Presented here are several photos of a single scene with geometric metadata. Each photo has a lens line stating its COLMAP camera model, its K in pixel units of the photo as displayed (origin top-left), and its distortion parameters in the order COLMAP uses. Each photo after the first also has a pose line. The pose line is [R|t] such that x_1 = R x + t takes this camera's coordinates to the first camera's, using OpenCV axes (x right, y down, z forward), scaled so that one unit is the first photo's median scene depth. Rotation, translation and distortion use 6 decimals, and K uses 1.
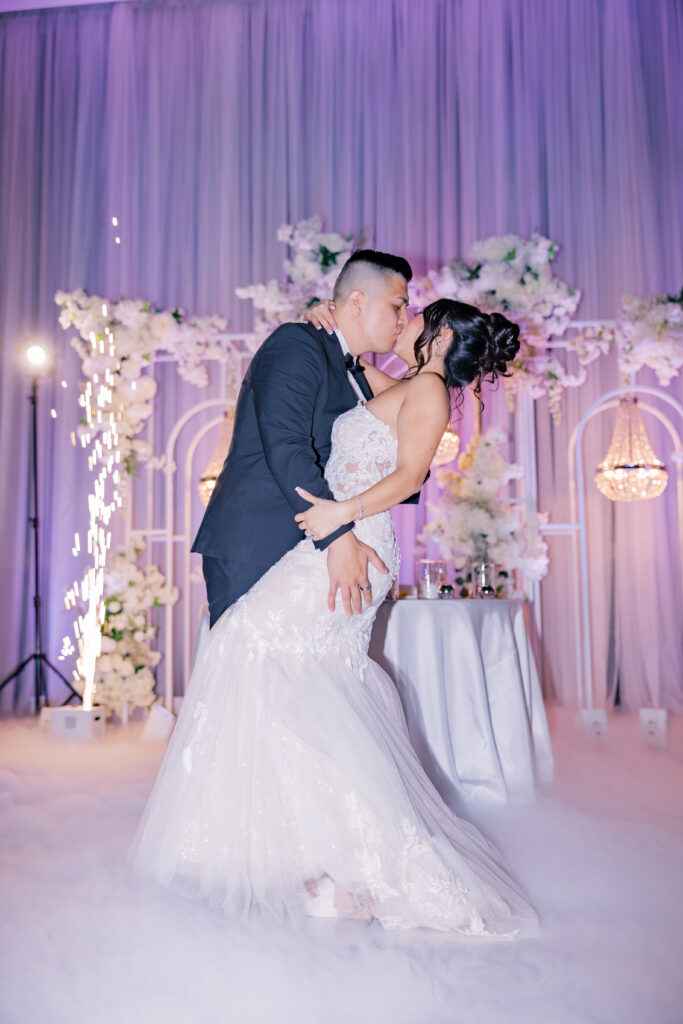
lens RADIAL K [[990.1, 0, 338.2], [0, 990.1, 519.2], [0, 0, 1]] dist [0.013725, 0.000000]
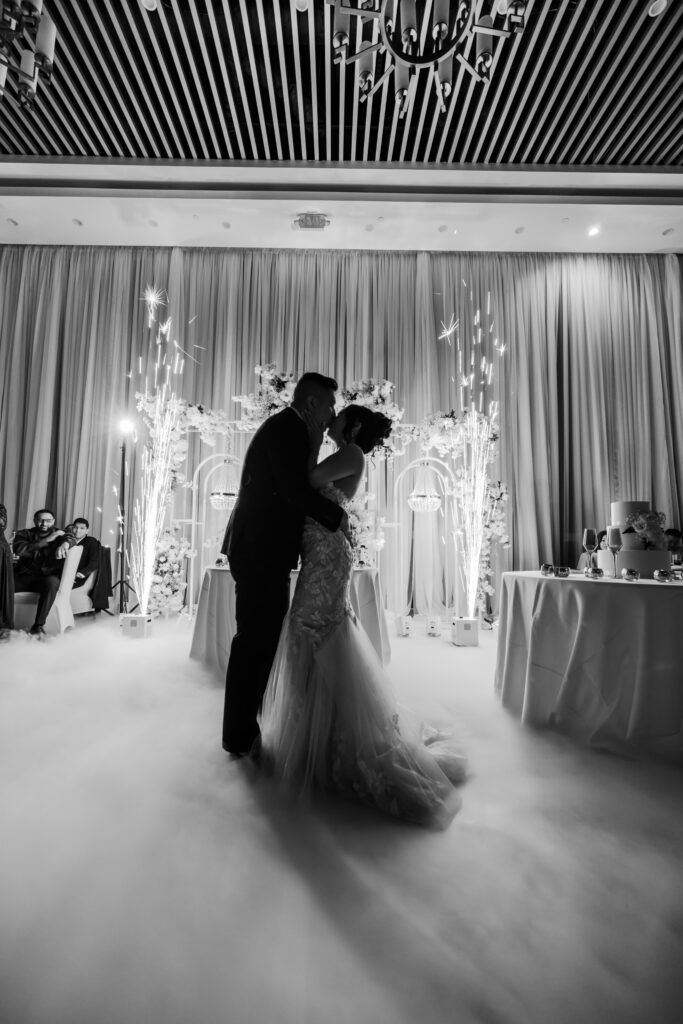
lens RADIAL K [[425.7, 0, 335.2], [0, 425.7, 520.5], [0, 0, 1]] dist [0.006527, 0.000222]
pose [[0.991202, 0.029818, 0.128957, -0.003259], [-0.033416, 0.999108, 0.025830, -0.018391], [-0.128072, -0.029912, 0.991314, 0.139875]]
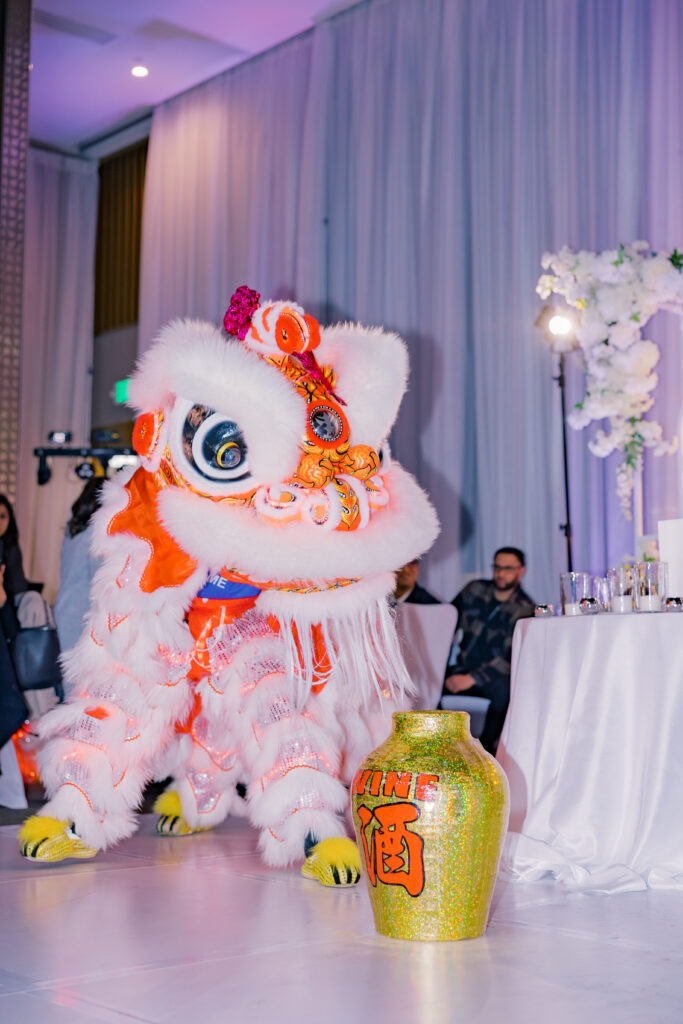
lens RADIAL K [[1508.1, 0, 344.7], [0, 1508.1, 512.7], [0, 0, 1]] dist [-0.052746, 0.000000]
pose [[0.755279, -0.062474, -0.652419, 0.411607], [0.065714, 0.997649, -0.019458, 0.000986], [0.652101, -0.028177, 0.757608, -0.073505]]
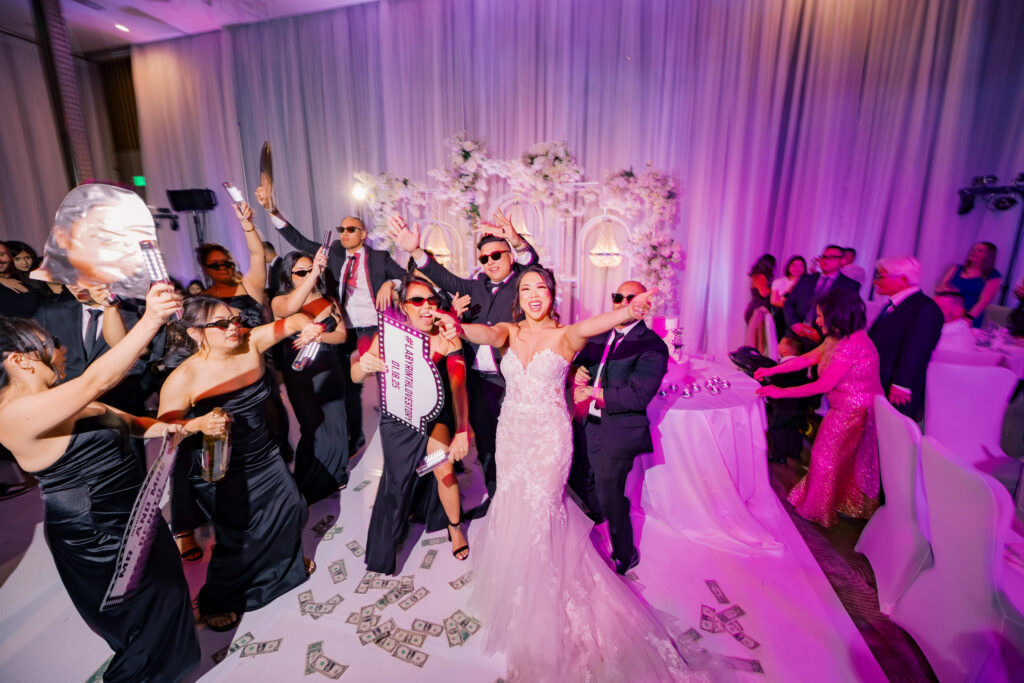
lens RADIAL K [[425.2, 0, 516.4], [0, 425.2, 344.7], [0, 0, 1]] dist [0.007194, -0.000482]
pose [[0.990389, 0.031075, -0.134777, 0.235447], [0.013056, 0.949079, 0.314767, -0.159235], [0.137696, -0.313502, 0.939551, 0.010520]]
